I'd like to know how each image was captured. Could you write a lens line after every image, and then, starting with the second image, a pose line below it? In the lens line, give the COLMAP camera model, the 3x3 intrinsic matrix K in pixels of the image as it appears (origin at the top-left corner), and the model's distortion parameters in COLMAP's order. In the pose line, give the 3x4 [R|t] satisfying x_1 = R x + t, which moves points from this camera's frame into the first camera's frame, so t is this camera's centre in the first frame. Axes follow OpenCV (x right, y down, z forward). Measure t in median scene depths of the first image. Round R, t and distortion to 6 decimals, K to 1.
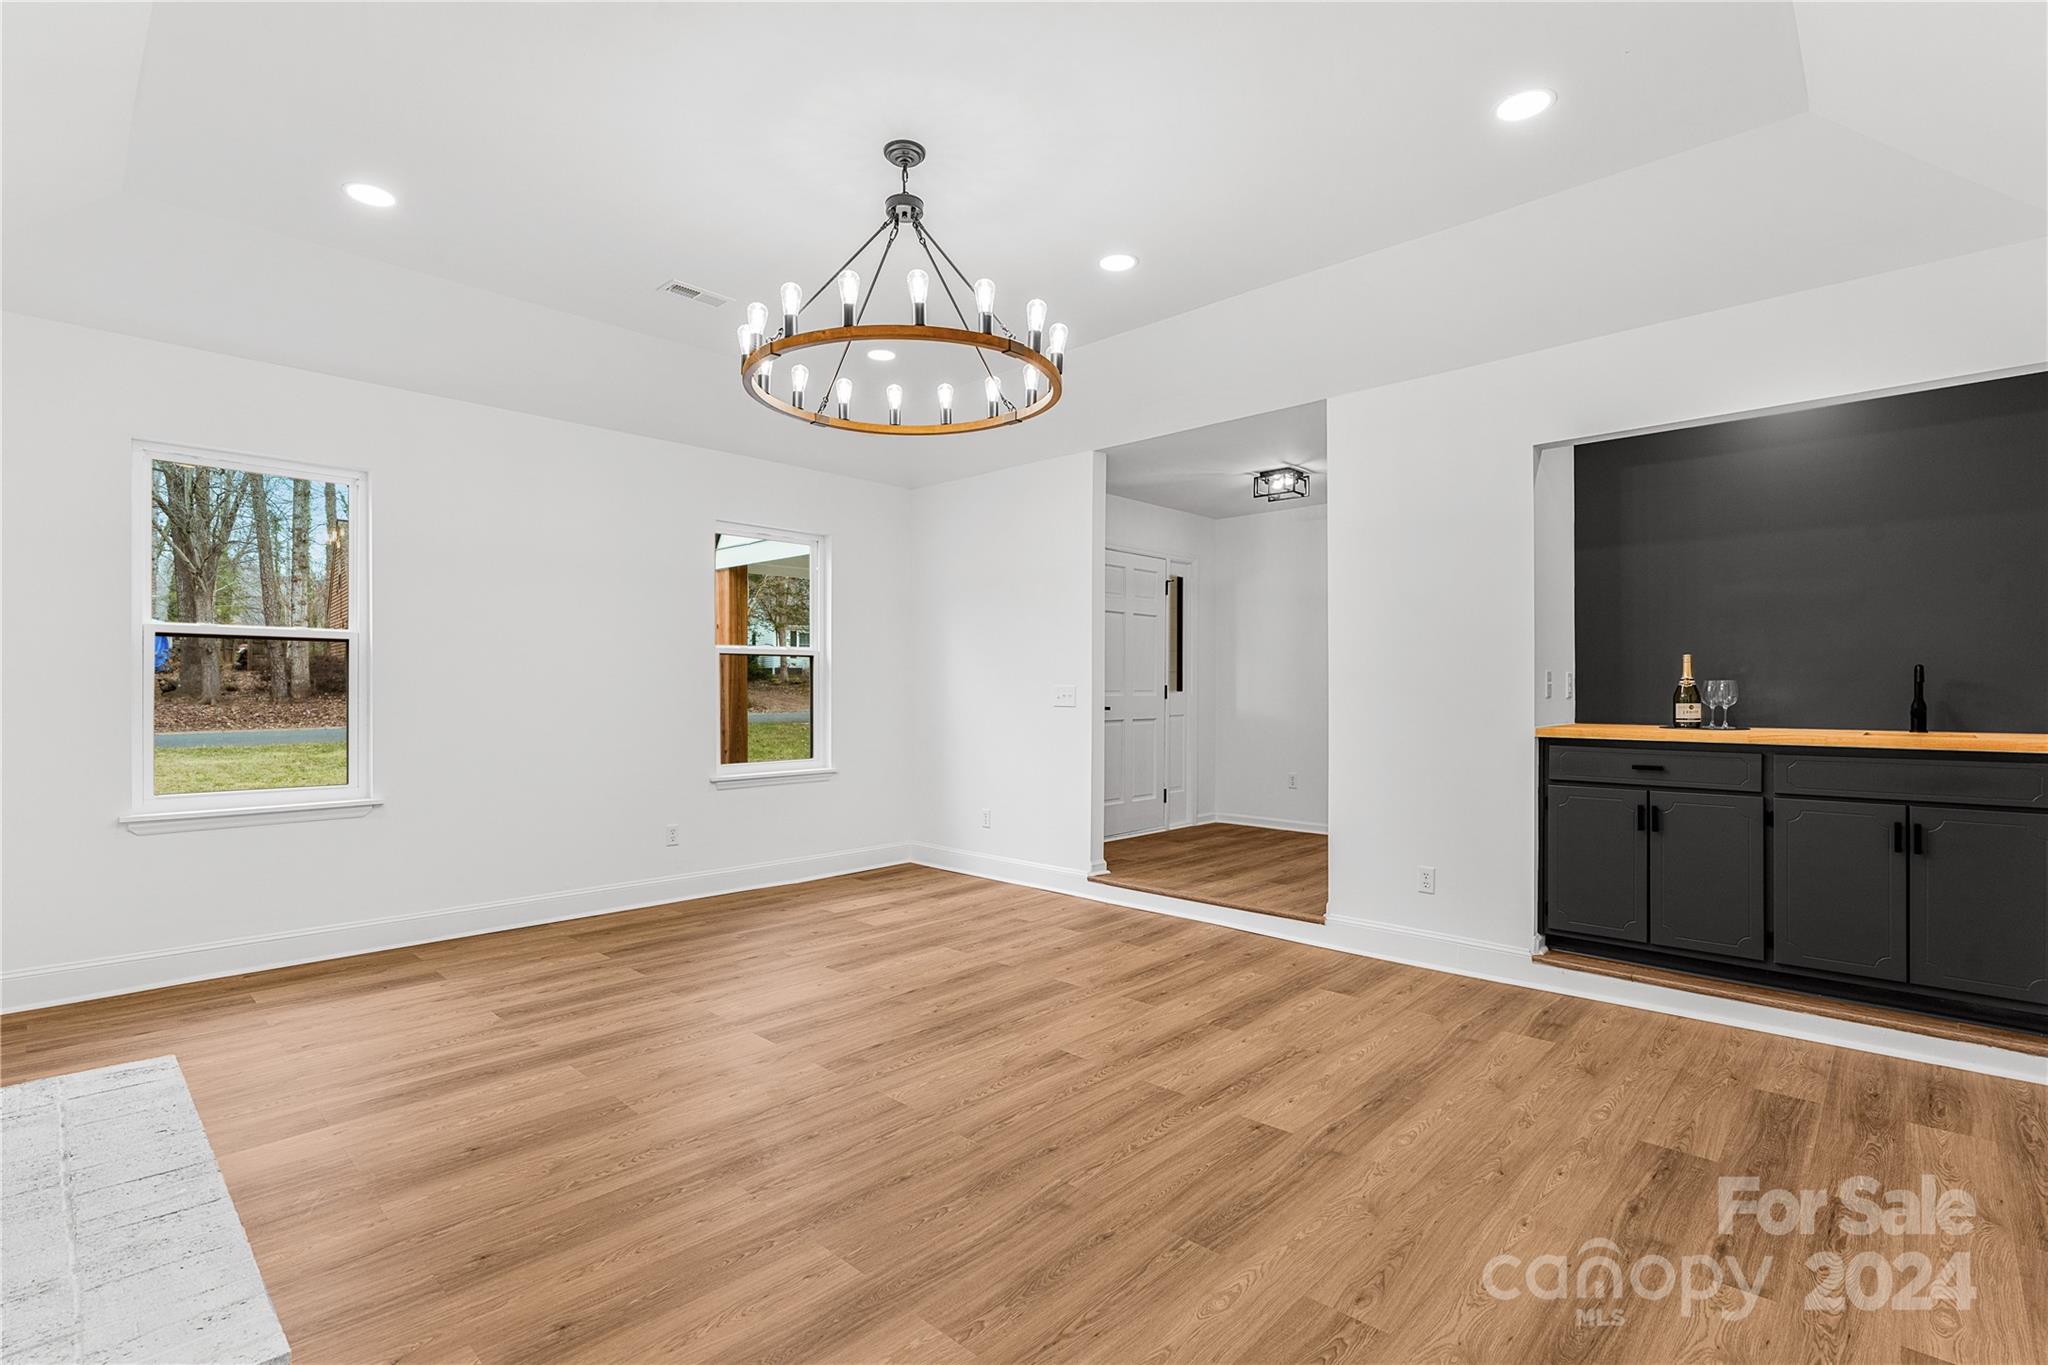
lens RADIAL K [[953.0, 0, 1019.1], [0, 953.0, 665.0], [0, 0, 1]] dist [-0.002178, 0.000723]
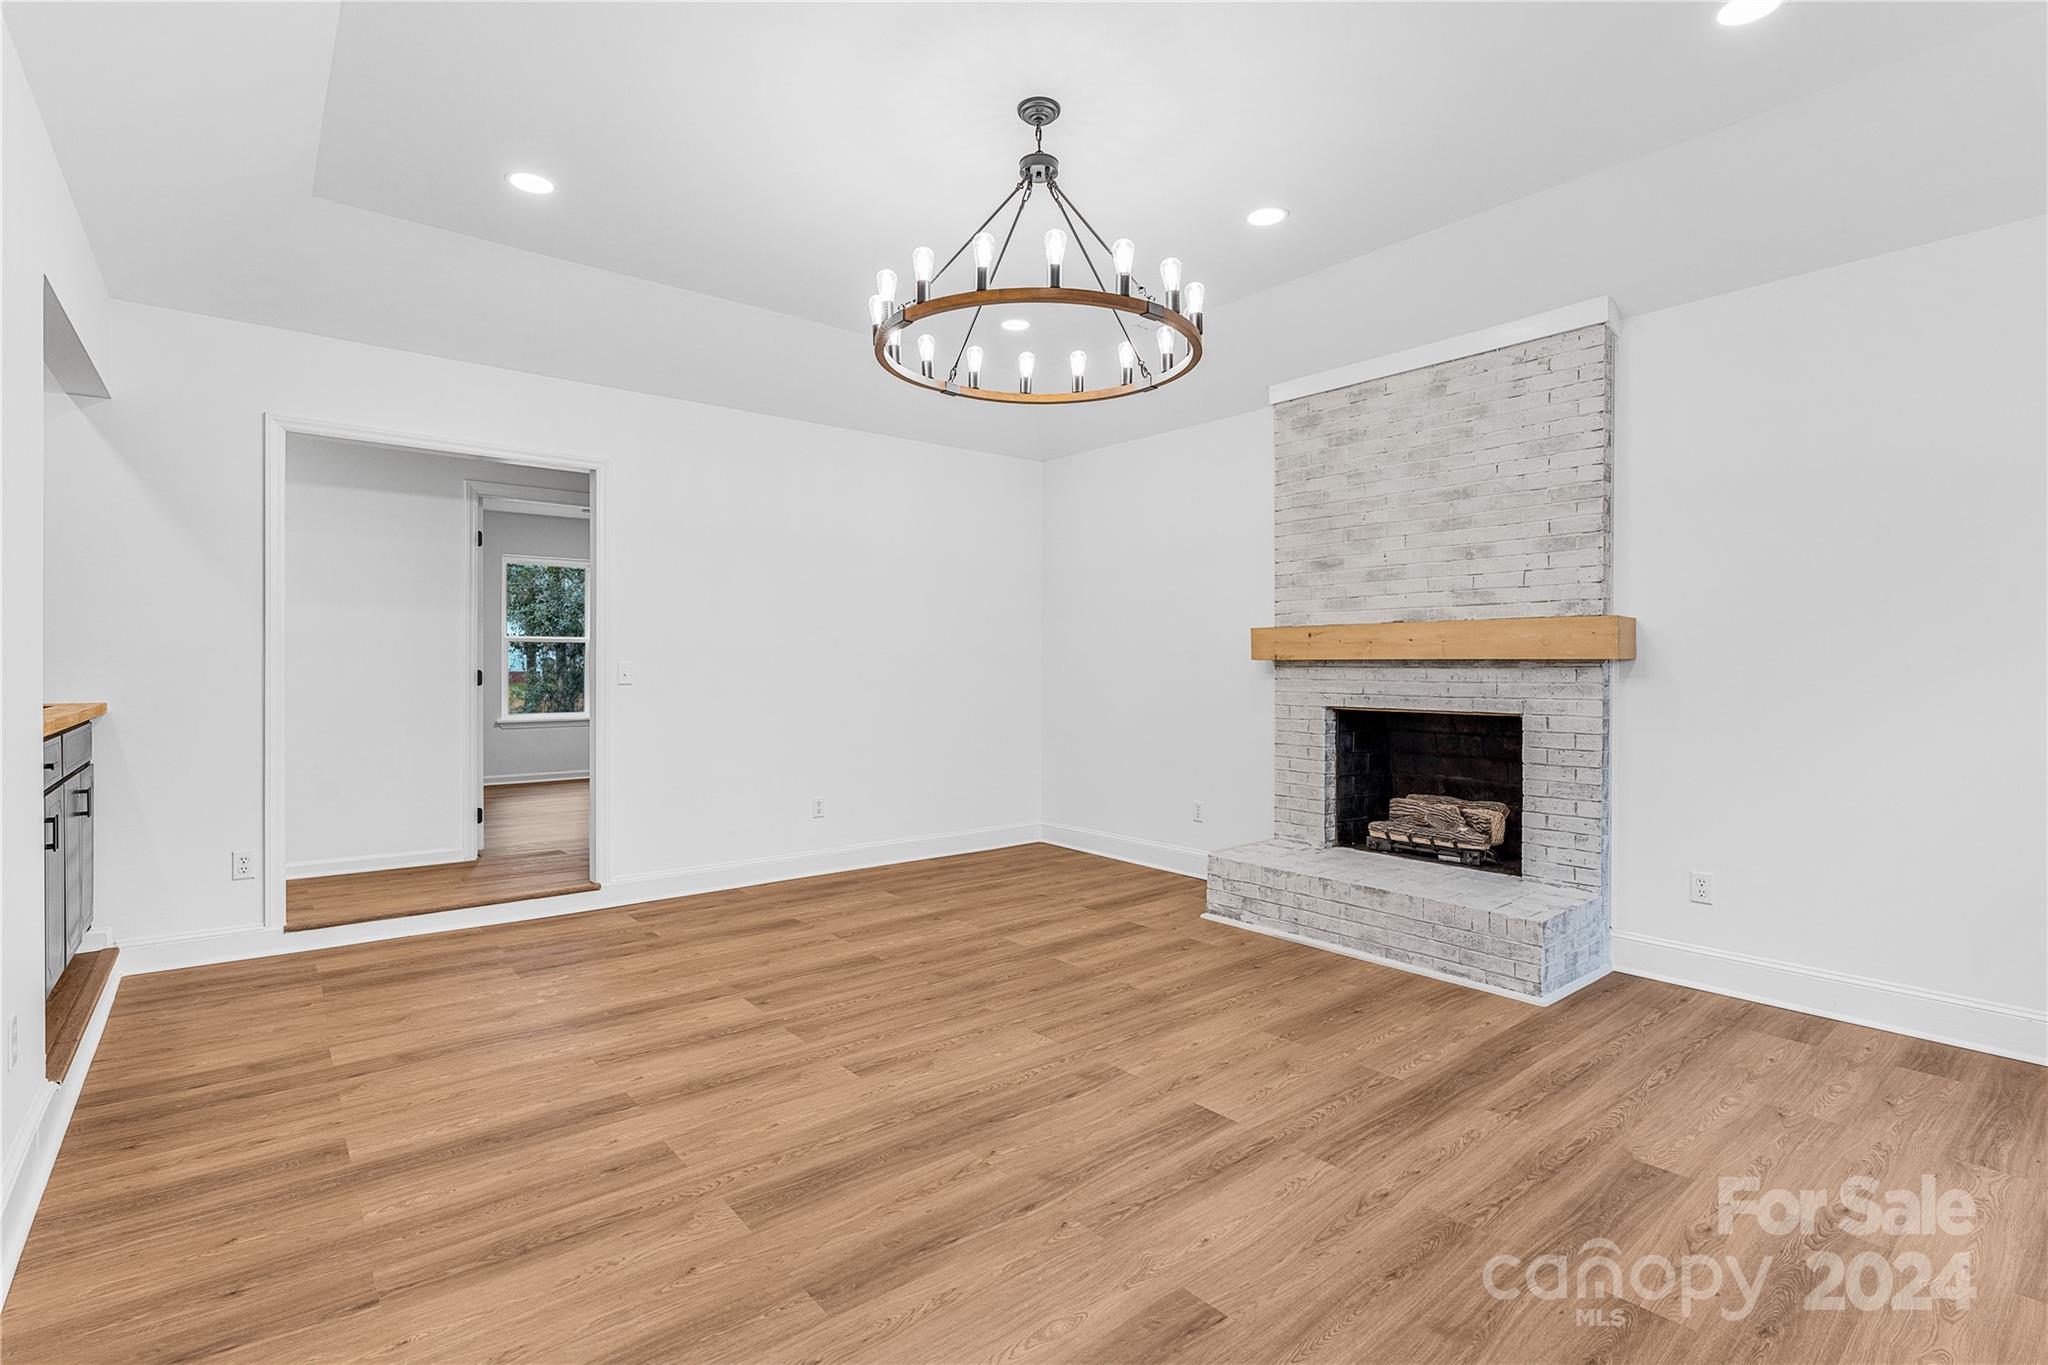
lens RADIAL K [[953.0, 0, 1019.1], [0, 953.0, 665.0], [0, 0, 1]] dist [-0.002178, 0.000723]
pose [[-0.992037, -0.004305, 0.125871, -0.212304], [-0.007097, 0.999738, -0.021742, 0.044997], [-0.125744, -0.022462, -0.991808, 1.875341]]
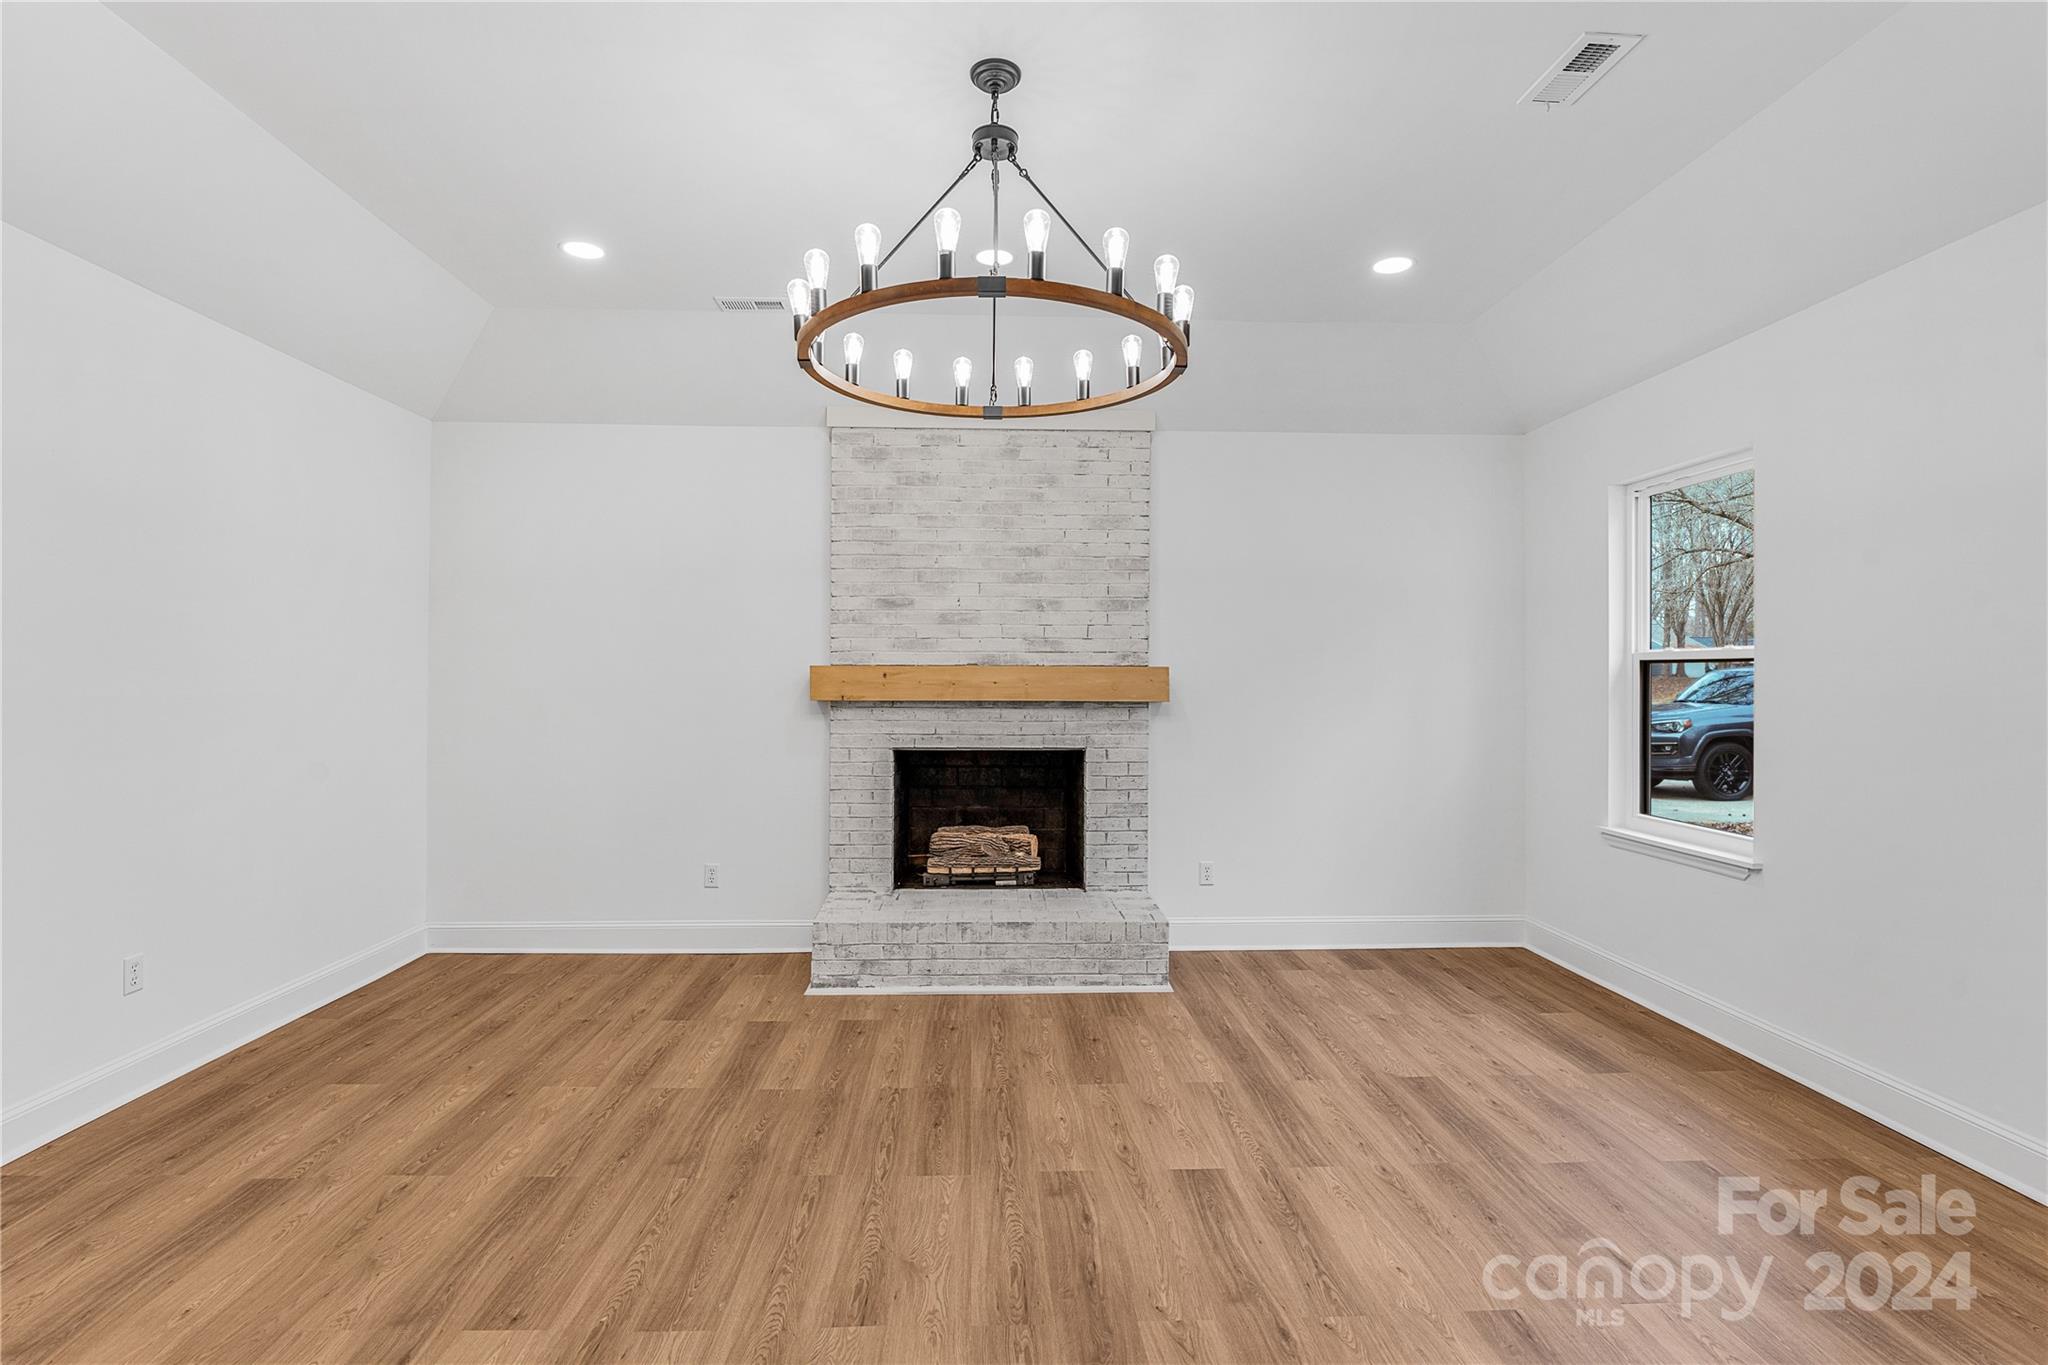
lens RADIAL K [[992.0, 0, 1004.5], [0, 992.0, 669.0], [0, 0, 1]] dist [-0.004238, 0.000197]
pose [[-0.703874, -0.012990, -0.710207, 0.450365], [0.011114, 0.999509, -0.029296, 0.000224], [0.710238, -0.028514, -0.703384, 1.535468]]
